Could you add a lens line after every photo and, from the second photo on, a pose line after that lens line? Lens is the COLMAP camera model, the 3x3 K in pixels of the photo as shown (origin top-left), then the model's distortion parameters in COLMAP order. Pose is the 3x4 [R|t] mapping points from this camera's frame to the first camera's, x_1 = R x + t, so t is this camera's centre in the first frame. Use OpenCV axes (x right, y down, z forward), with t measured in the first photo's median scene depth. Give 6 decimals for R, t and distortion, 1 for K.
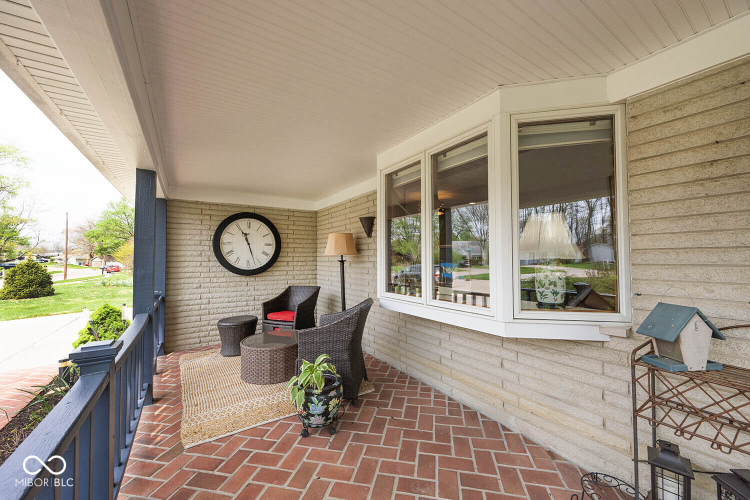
lens RADIAL K [[292.9, 0, 377.0], [0, 292.9, 252.5], [0, 0, 1]] dist [0.006453, -0.000355]
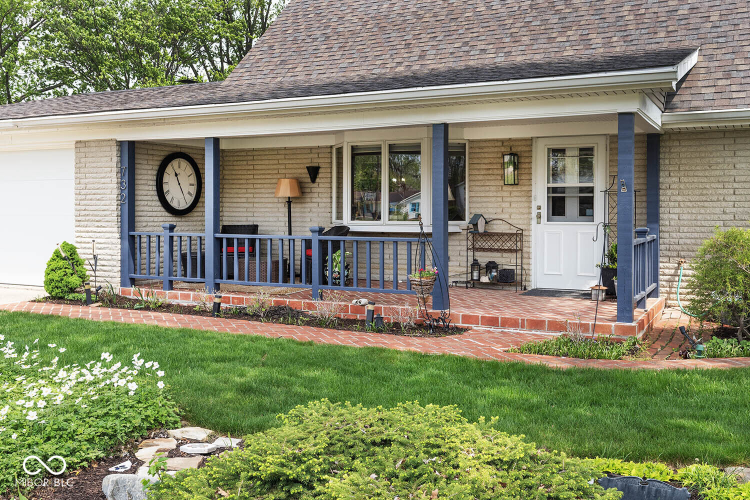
lens RADIAL K [[746.1, 0, 375.5], [0, 746.1, 246.6], [0, 0, 1]] dist [-0.014152, 0.000000]
pose [[0.872386, -0.019553, 0.488426, -2.290352], [-0.016920, 0.997393, 0.070149, -0.012618], [-0.488524, -0.069461, 0.869781, -3.227400]]
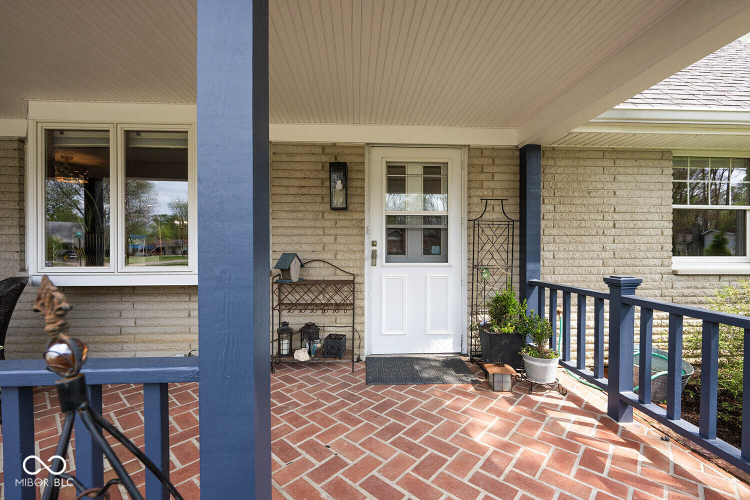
lens RADIAL K [[337.0, 0, 376.1], [0, 337.0, 249.8], [0, 0, 1]] dist [0.001923, 0.000093]
pose [[0.510906, 0.002035, 0.859634, -0.410068], [-0.023451, 0.999658, 0.011571, 0.065244], [-0.859317, -0.026071, 0.510779, -0.423669]]
